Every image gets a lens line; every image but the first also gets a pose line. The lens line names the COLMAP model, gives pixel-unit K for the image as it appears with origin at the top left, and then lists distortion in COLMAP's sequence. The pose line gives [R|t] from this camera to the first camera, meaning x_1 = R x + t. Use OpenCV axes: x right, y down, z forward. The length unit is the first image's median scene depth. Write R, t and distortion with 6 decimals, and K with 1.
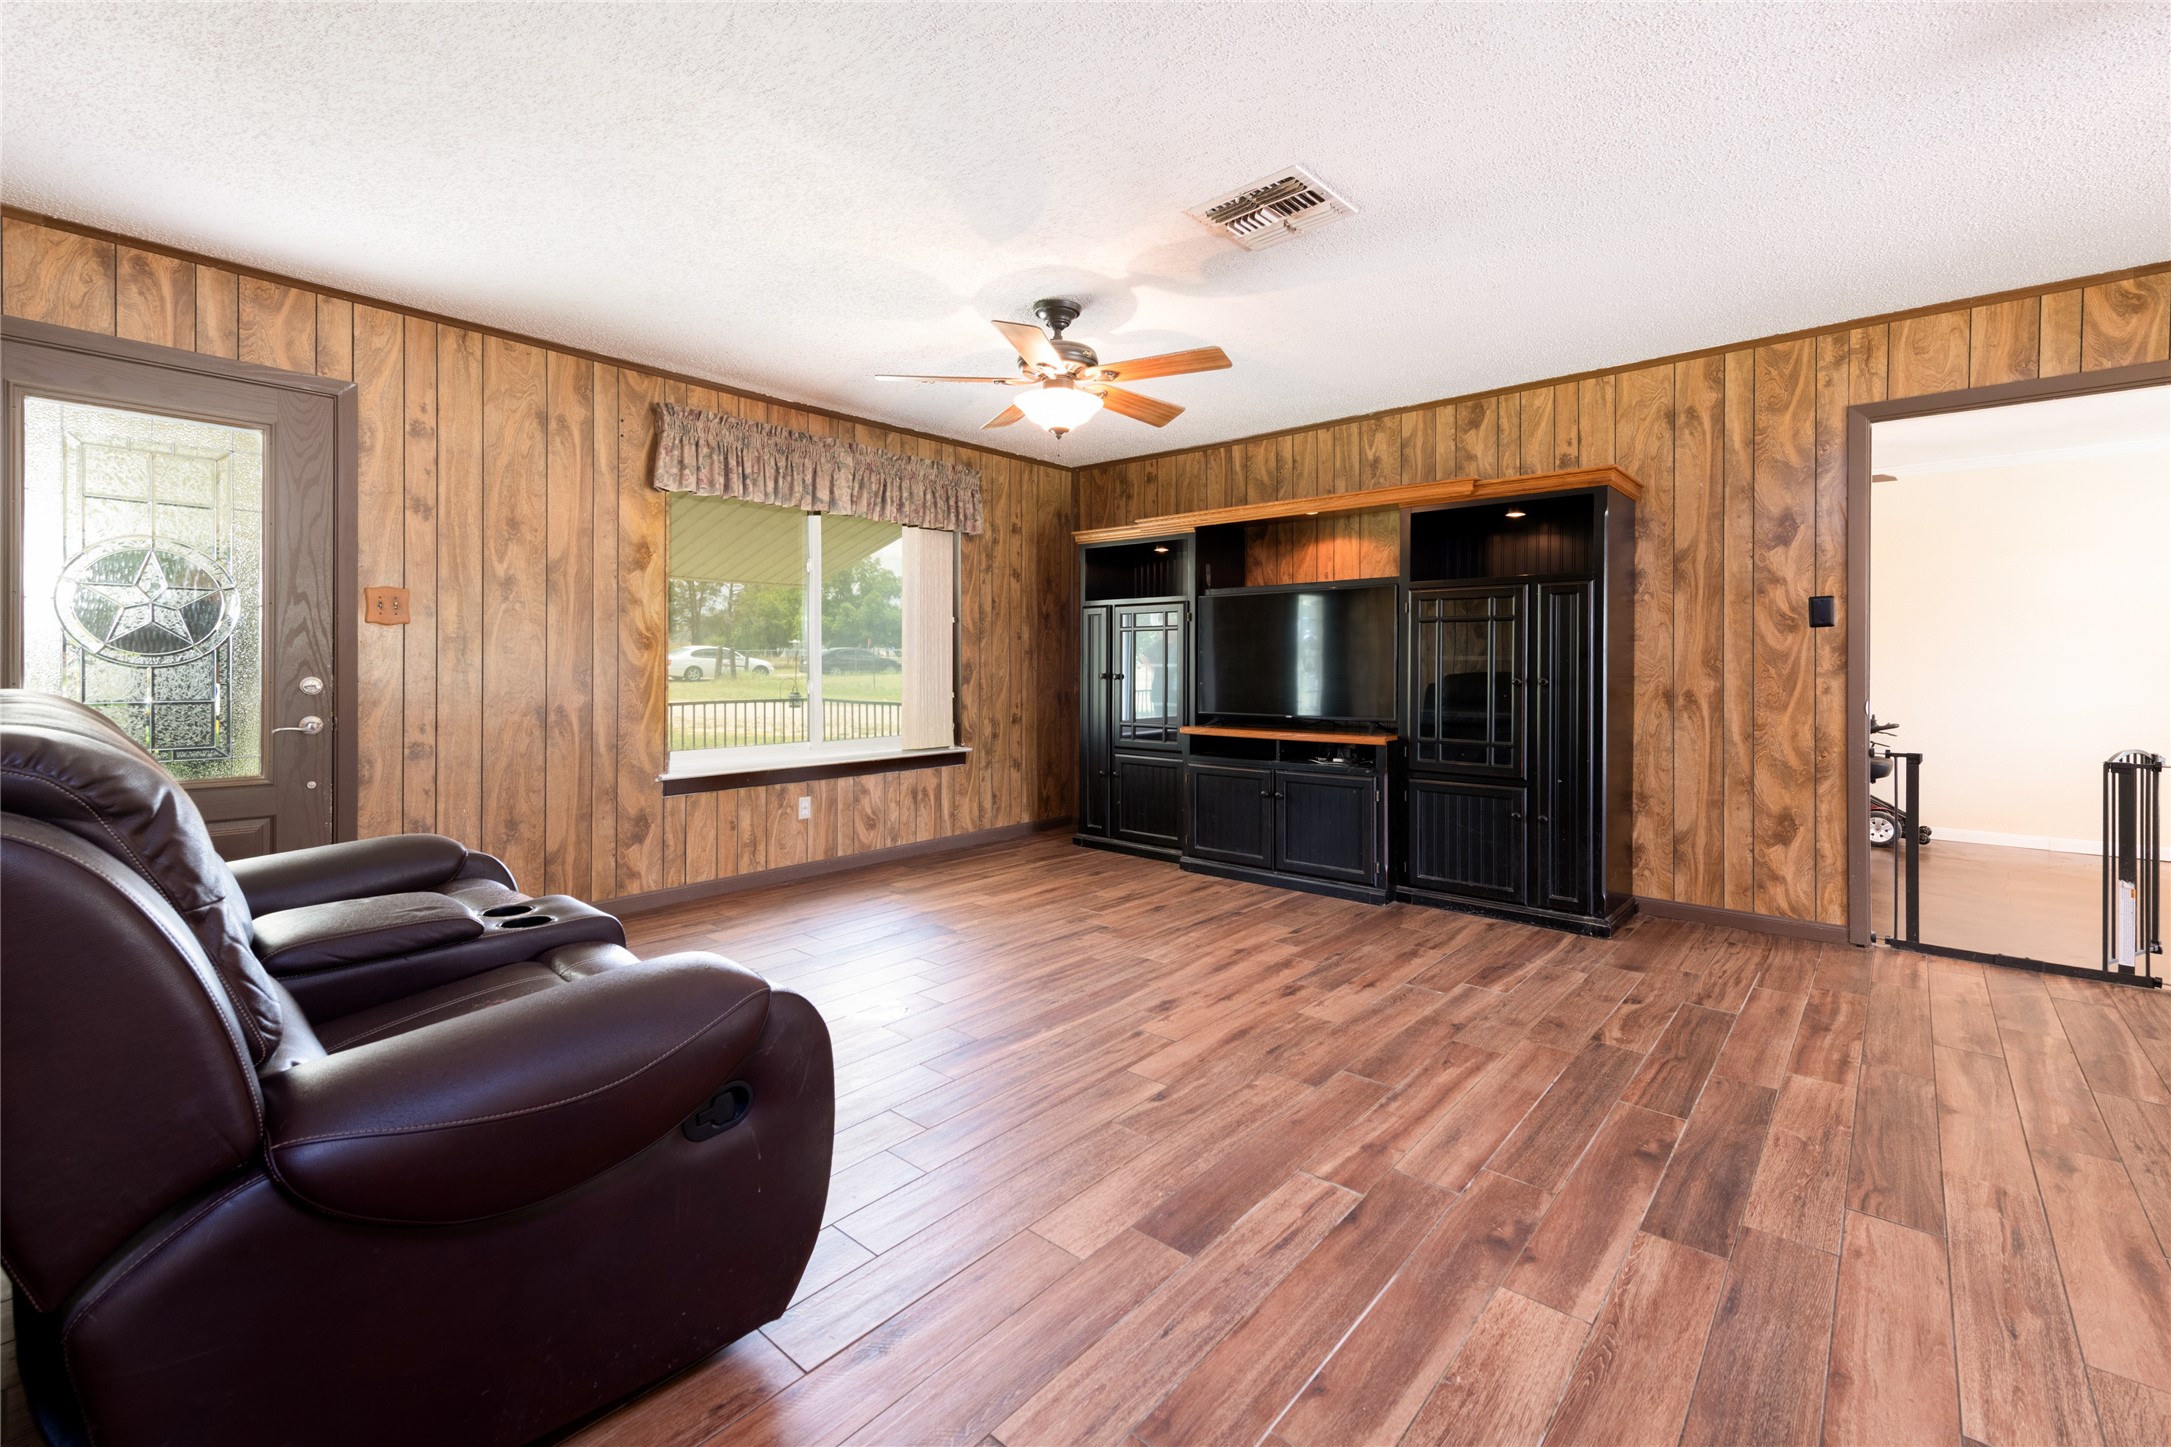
lens RADIAL K [[931.2, 0, 1095.6], [0, 931.2, 663.1], [0, 0, 1]] dist [0.016253, -0.000183]
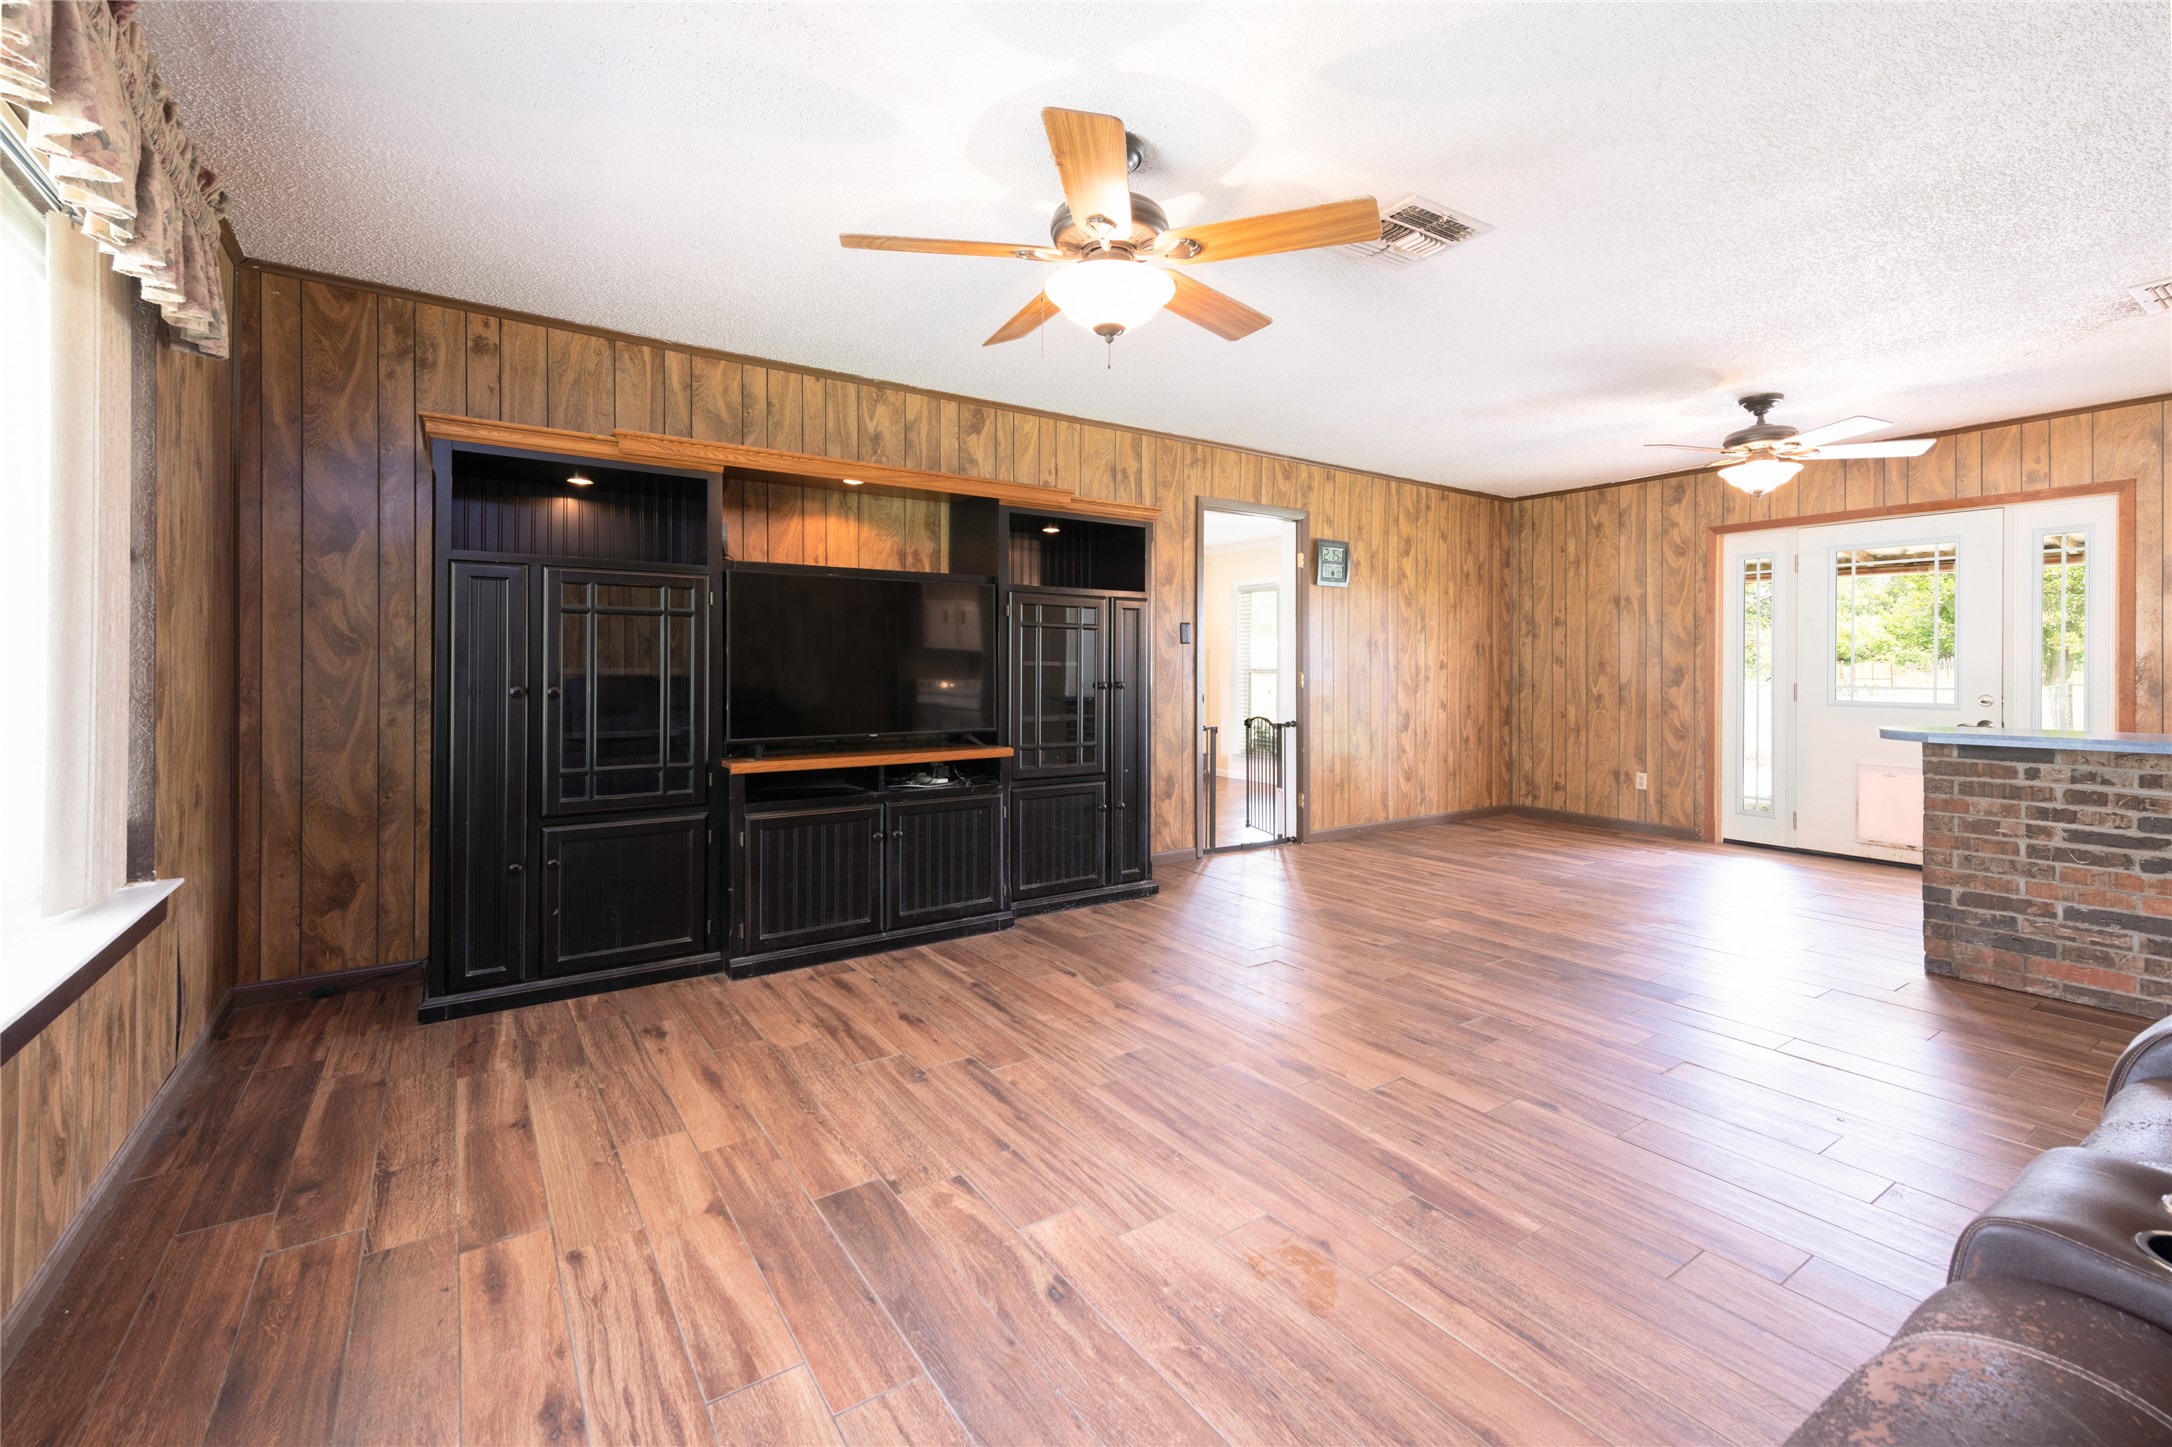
lens RADIAL K [[931.6, 0, 1096.1], [0, 931.6, 663.1], [0, 0, 1]] dist [0.016253, -0.000183]
pose [[0.248837, 0.006256, 0.968525, -0.585762], [-0.002057, 0.999980, -0.005931, -0.000038], [-0.968543, -0.000516, 0.248845, 0.698662]]
